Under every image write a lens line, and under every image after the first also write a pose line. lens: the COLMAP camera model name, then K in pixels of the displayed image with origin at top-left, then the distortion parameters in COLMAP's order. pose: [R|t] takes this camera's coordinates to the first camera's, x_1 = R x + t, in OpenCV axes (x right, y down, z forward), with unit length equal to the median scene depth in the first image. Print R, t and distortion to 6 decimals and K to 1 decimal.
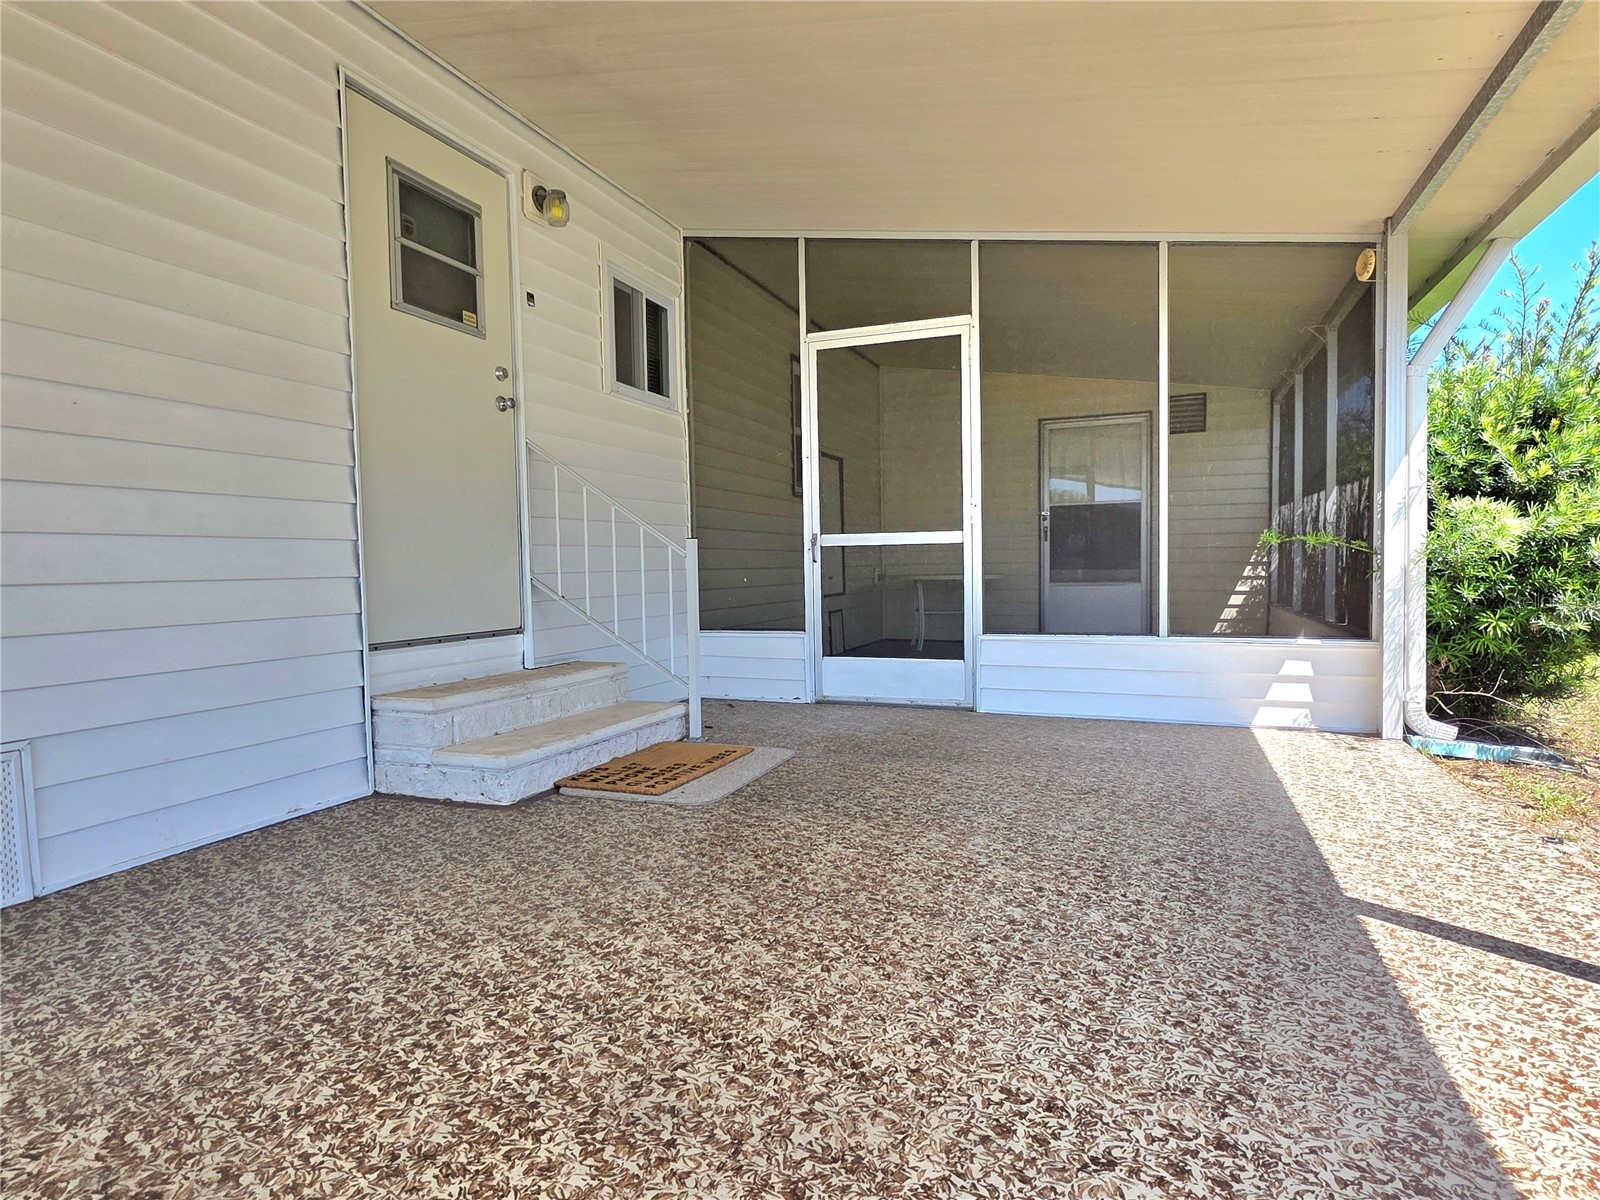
lens RADIAL K [[893.6, 0, 812.9], [0, 893.6, 594.8], [0, 0, 1]] dist [-0.014894, -0.000964]
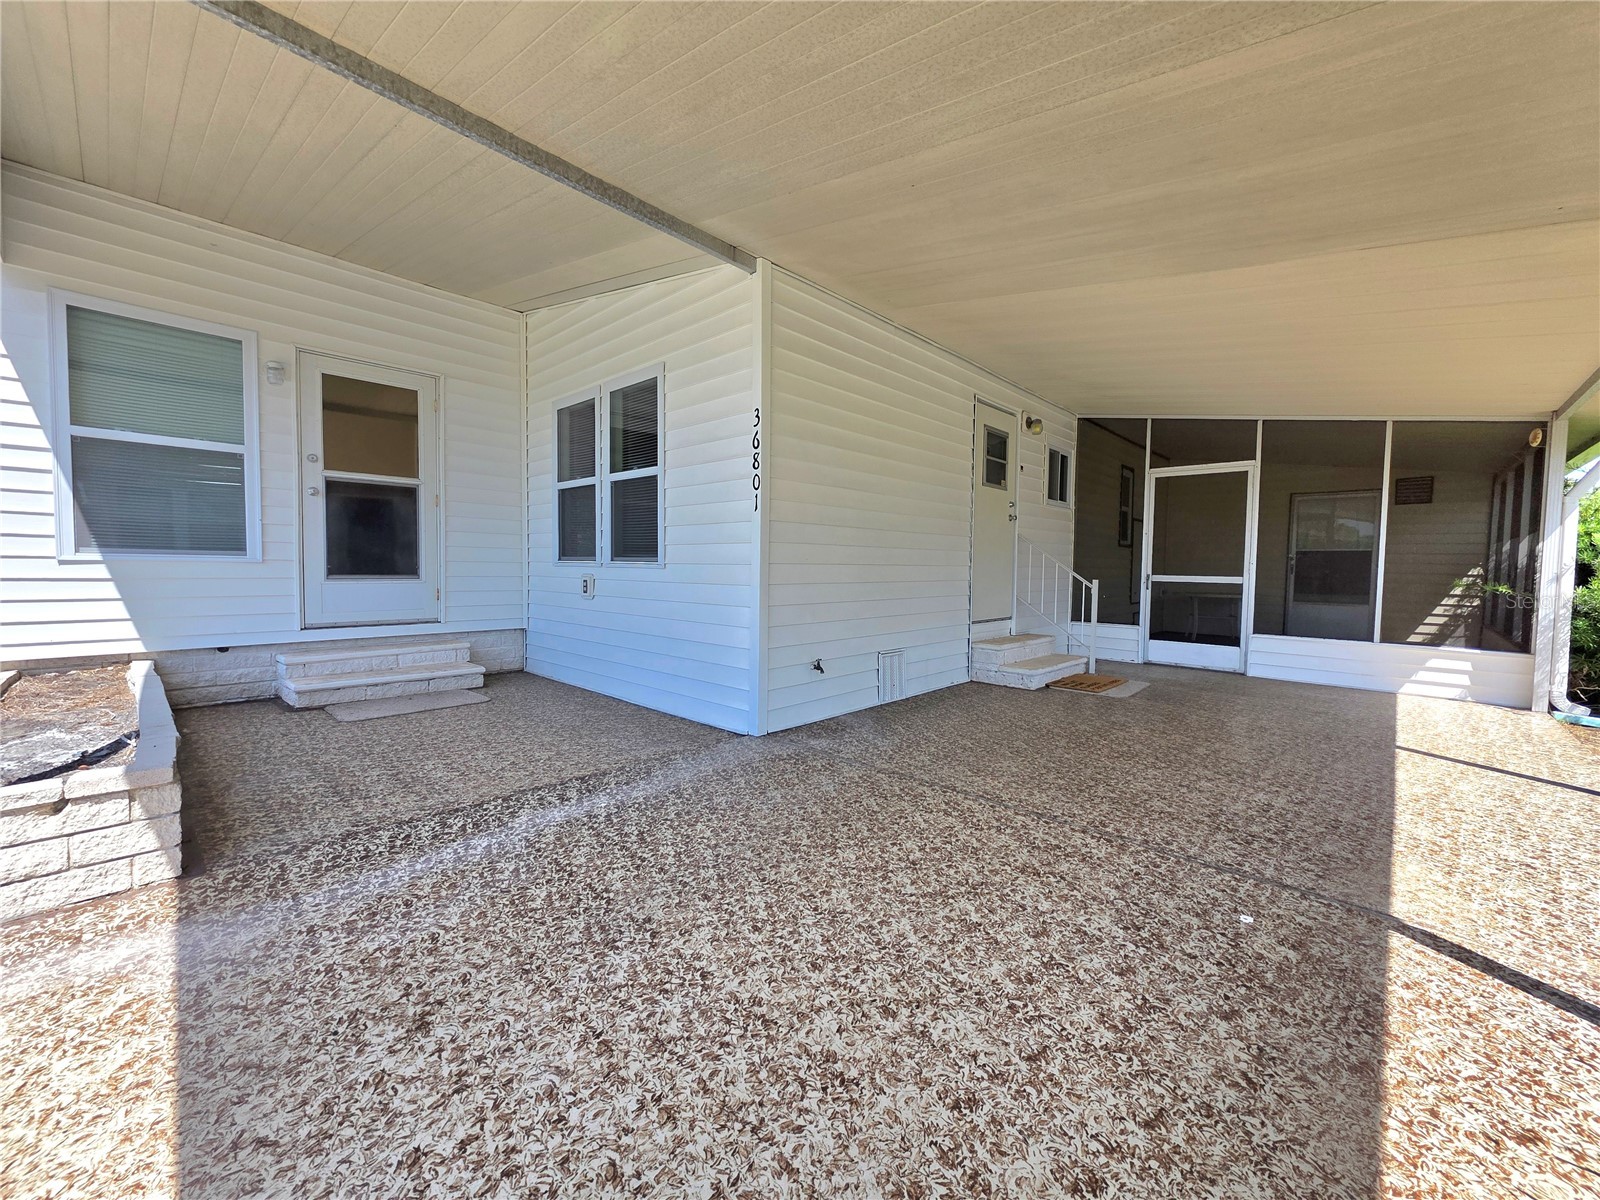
lens RADIAL K [[637.2, 0, 803.4], [0, 637.2, 593.0], [0, 0, 1]] dist [0.000495, 0.000398]
pose [[0.926205, 0.045606, -0.374251, -0.181007], [-0.041031, 0.998954, 0.020187, -0.028424], [0.374780, -0.003341, 0.927108, -0.567566]]
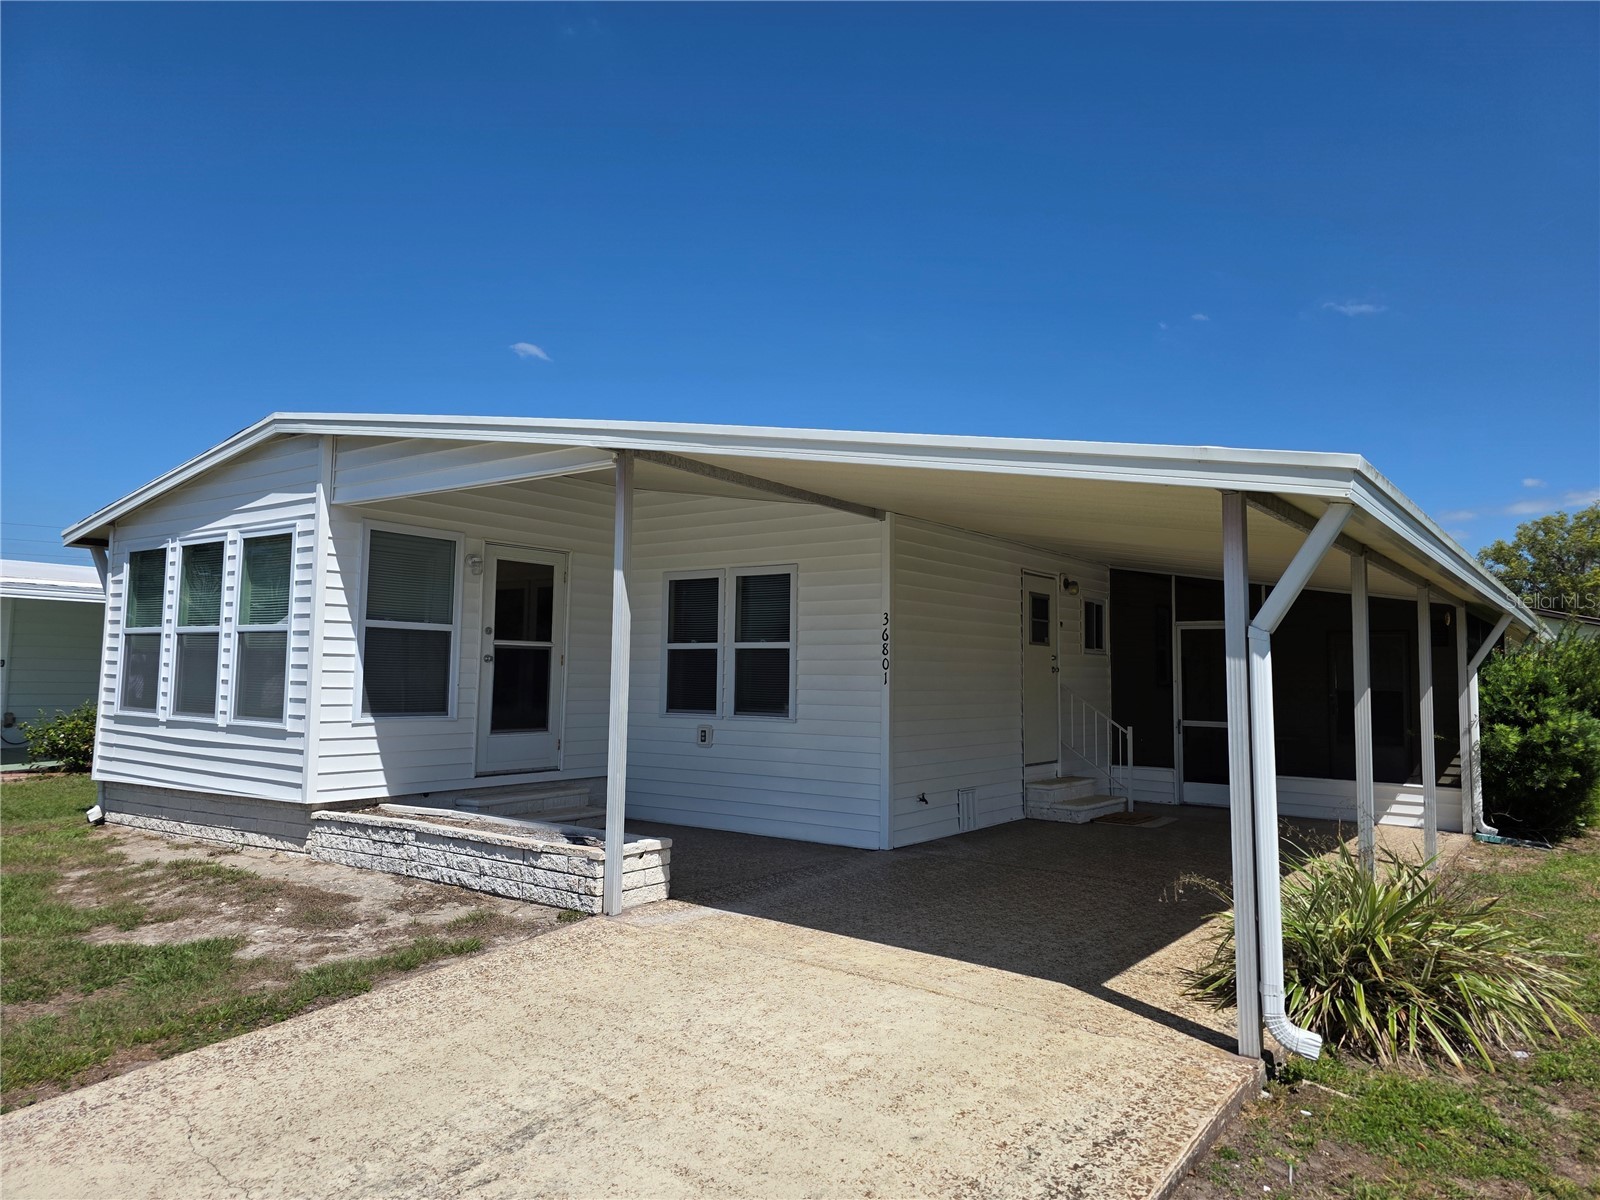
lens RADIAL K [[1078.8, 0, 807.3], [0, 1078.8, 591.1], [0, 0, 1]] dist [0.047043, -0.043047]
pose [[0.963436, 0.007074, -0.267845, -0.165563], [-0.036754, 0.993691, -0.105961, -0.070400], [0.265406, 0.111931, 0.957617, -1.727375]]
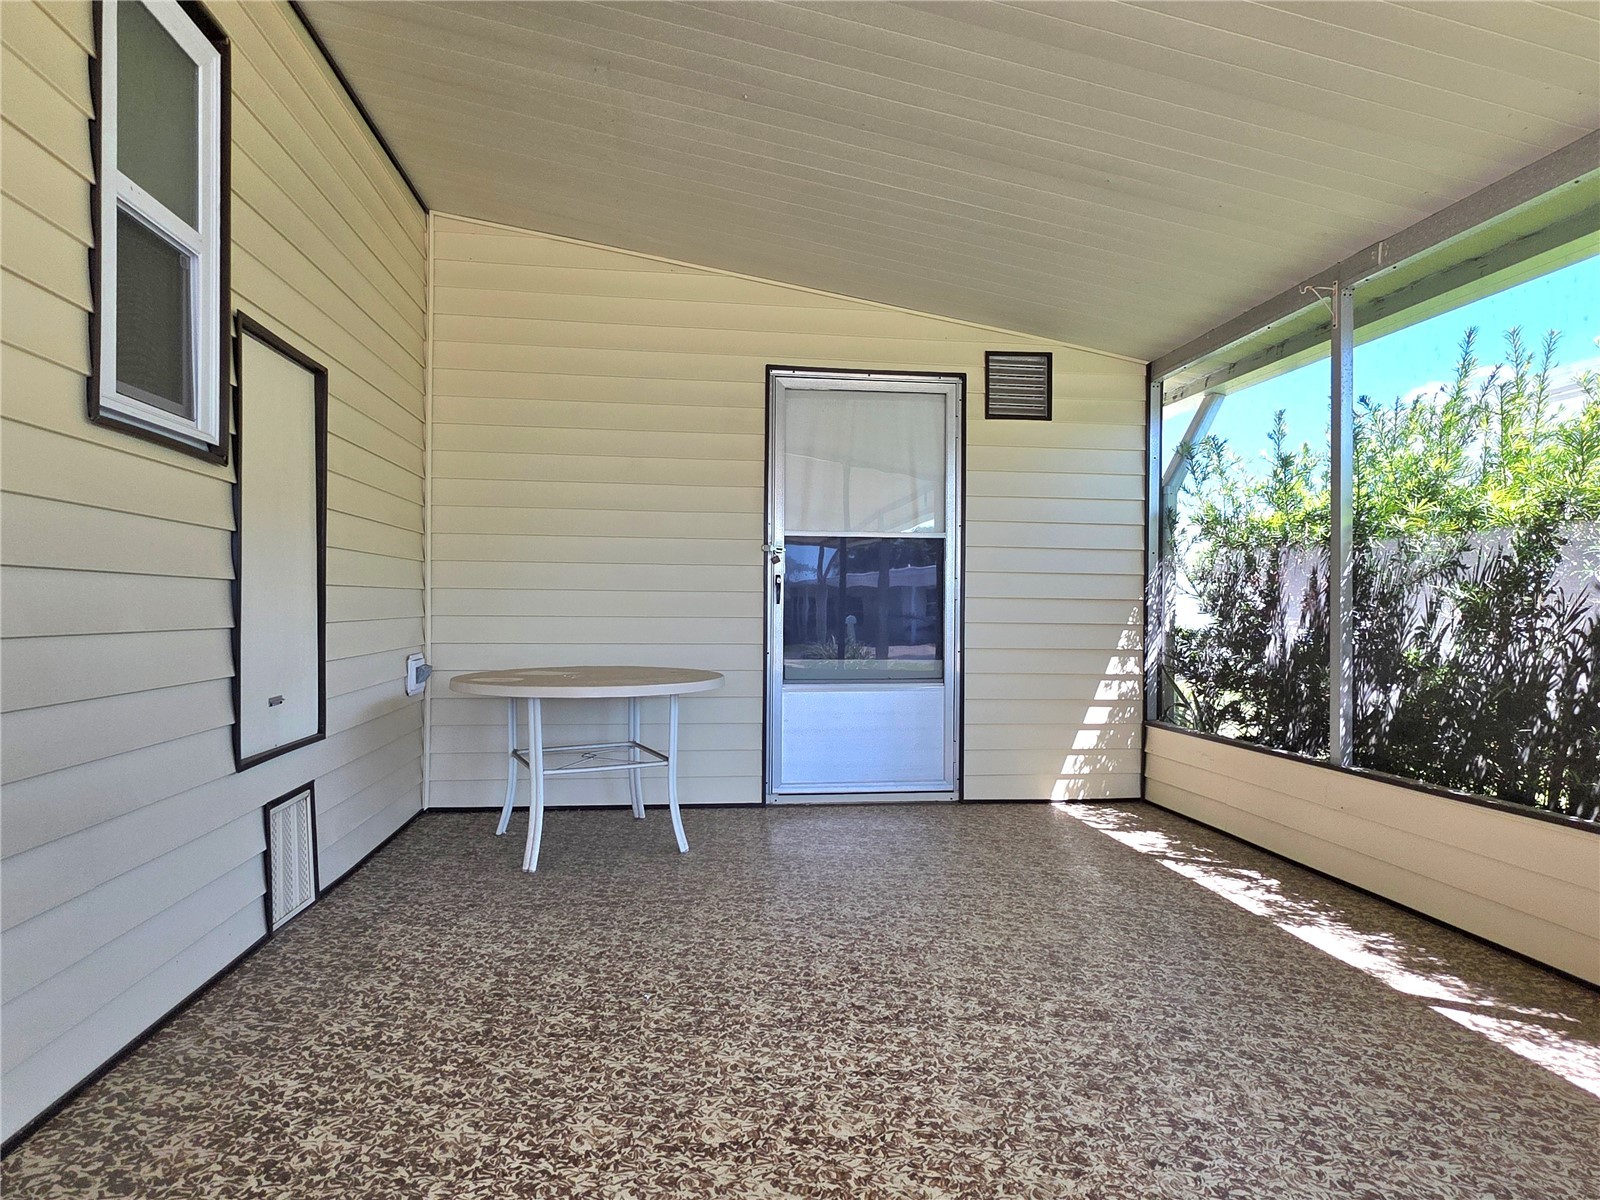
lens RADIAL K [[893.6, 0, 805.8], [0, 893.6, 607.0], [0, 0, 1]] dist [-0.014894, -0.000964]
pose [[0.872069, 0.022548, 0.488863, 0.046864], [-0.005194, 0.999308, -0.036827, -0.071467], [-0.489356, 0.029577, 0.871583, 0.991032]]
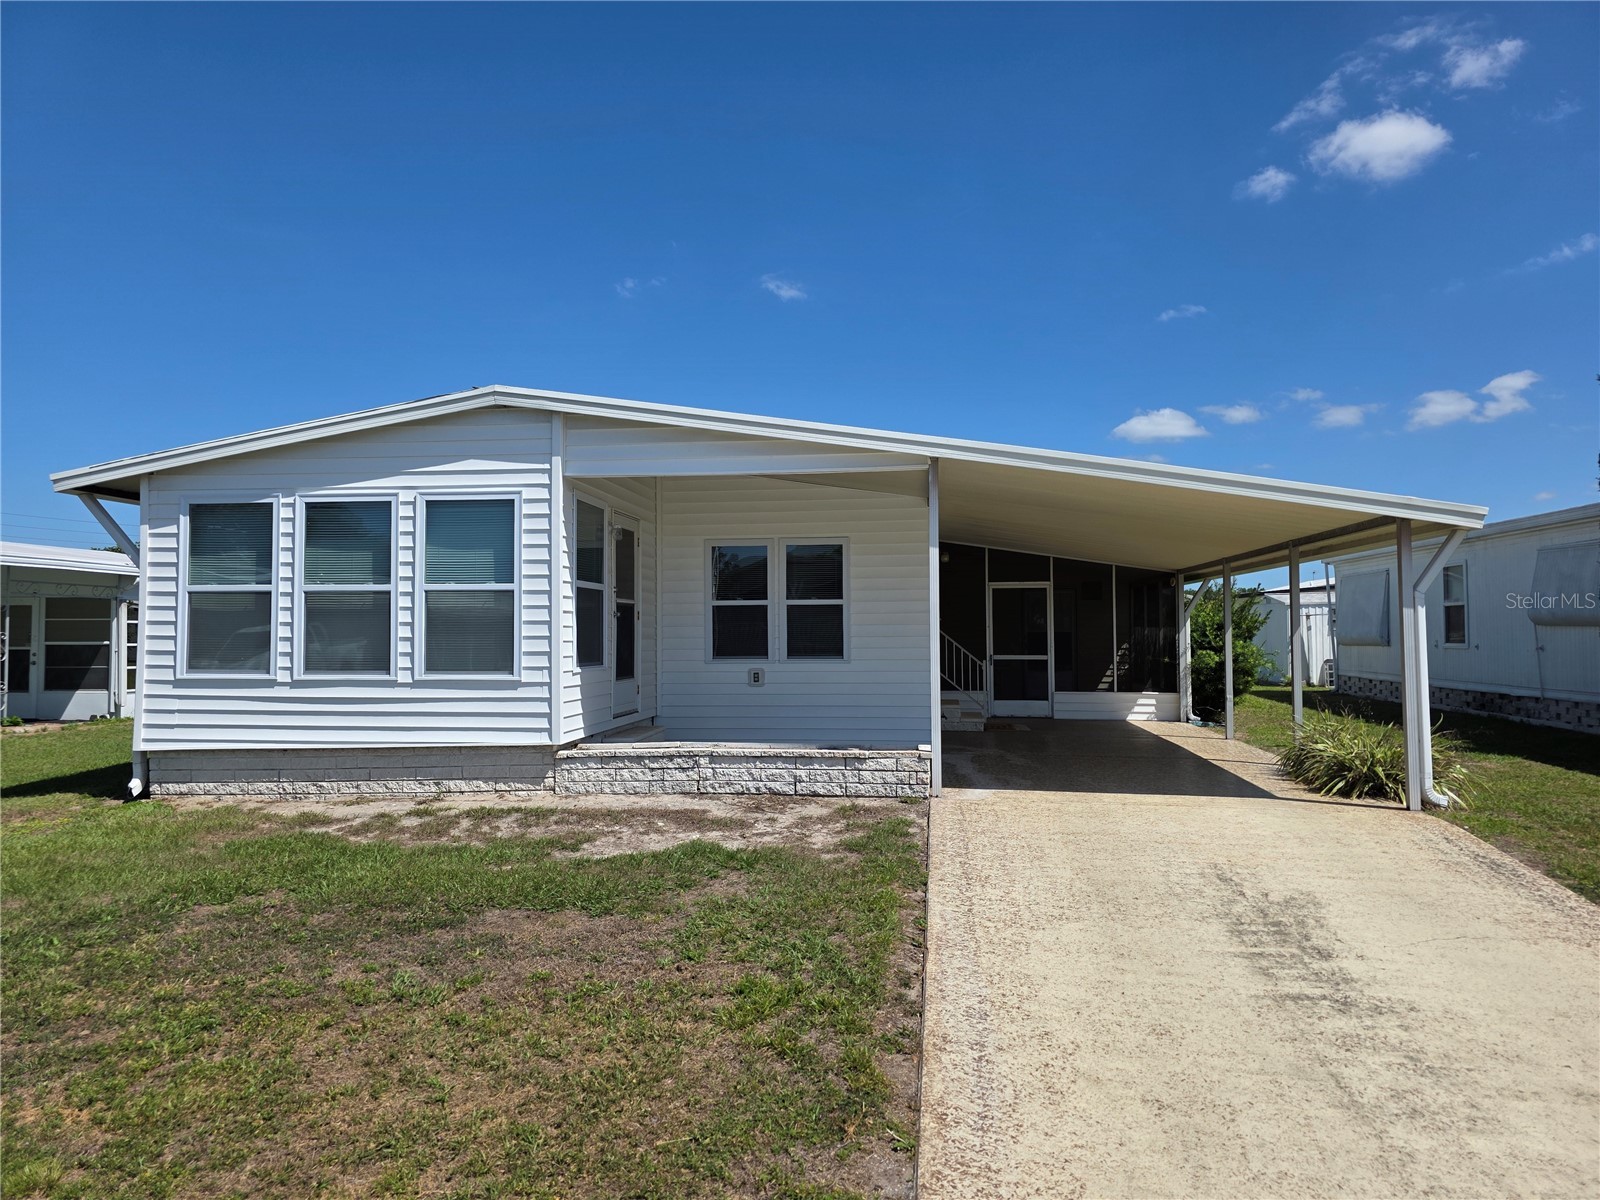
lens RADIAL K [[1078.8, 0, 793.4], [0, 1078.8, 605.0], [0, 0, 1]] dist [0.047043, -0.043047]
pose [[0.973016, 0.015404, 0.230222, -1.448971], [-0.001145, 0.998079, -0.061941, -0.017113], [-0.230734, 0.060006, 0.971165, -2.230842]]
